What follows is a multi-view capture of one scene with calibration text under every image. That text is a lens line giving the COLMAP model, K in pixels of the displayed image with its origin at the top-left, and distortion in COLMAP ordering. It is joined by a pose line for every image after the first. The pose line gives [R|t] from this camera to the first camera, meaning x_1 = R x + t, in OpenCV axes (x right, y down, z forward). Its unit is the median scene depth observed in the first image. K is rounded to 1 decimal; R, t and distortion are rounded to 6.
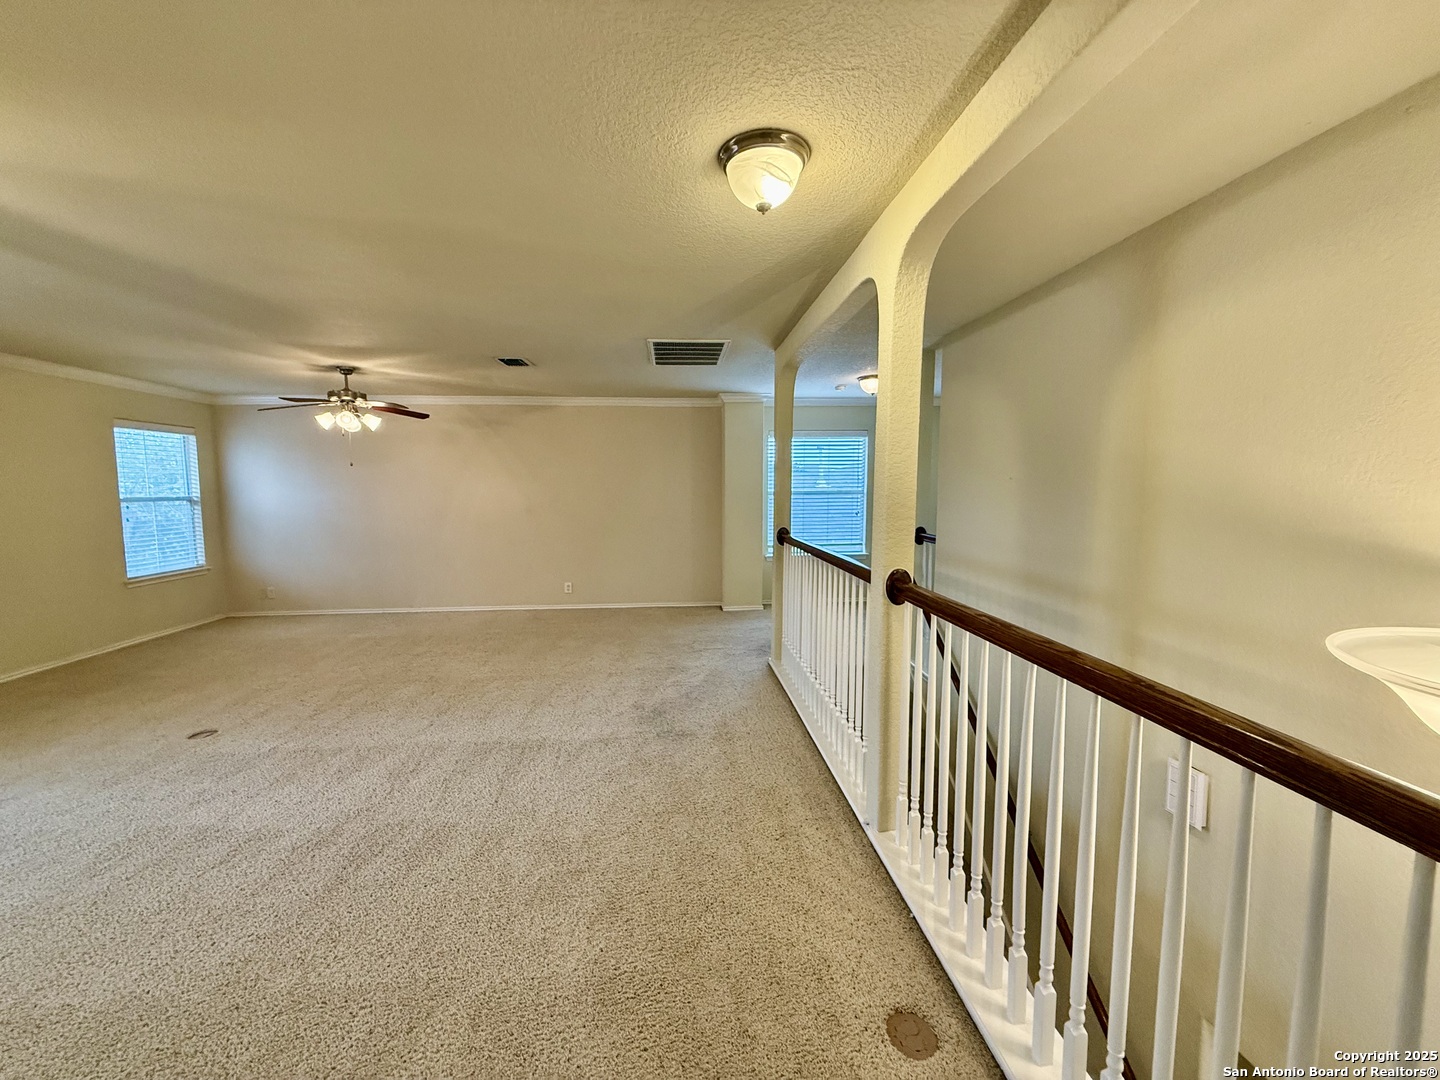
lens RADIAL K [[571.3, 0, 723.8], [0, 571.3, 537.5], [0, 0, 1]] dist [-0.002262, 0.000485]
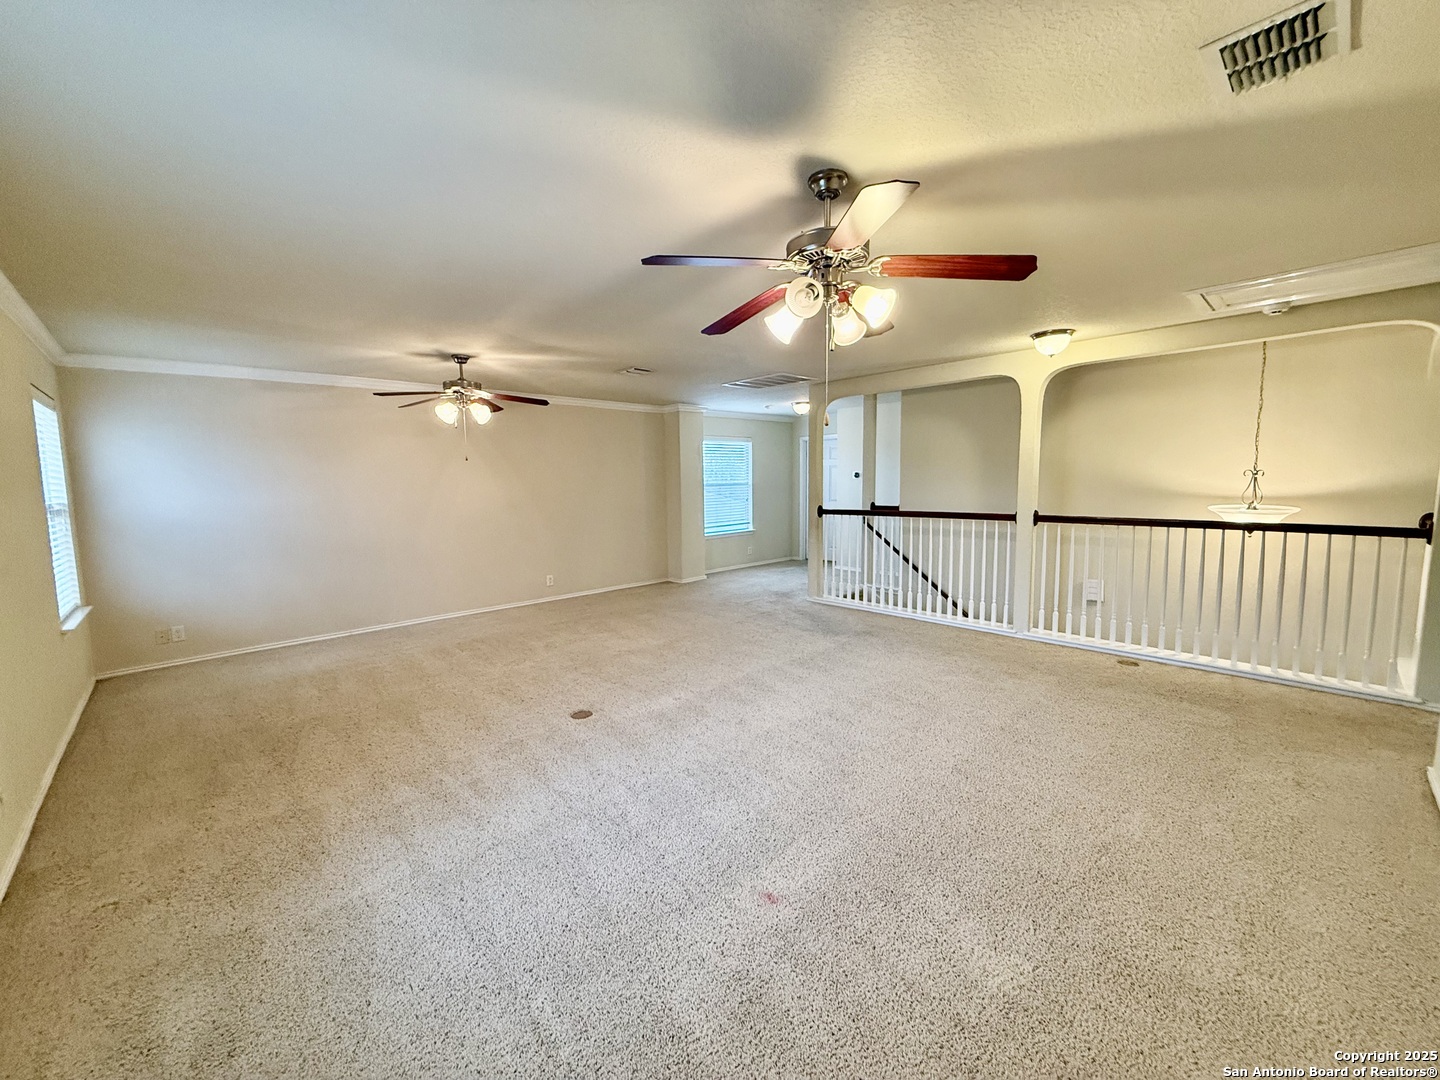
lens RADIAL K [[571.3, 0, 713.7], [0, 571.3, 543.1], [0, 0, 1]] dist [-0.002262, 0.000485]
pose [[0.781789, -0.078748, 0.618550, -0.940381], [0.070025, 0.996806, 0.038398, 0.002518], [-0.619599, 0.013295, 0.784806, 0.008866]]
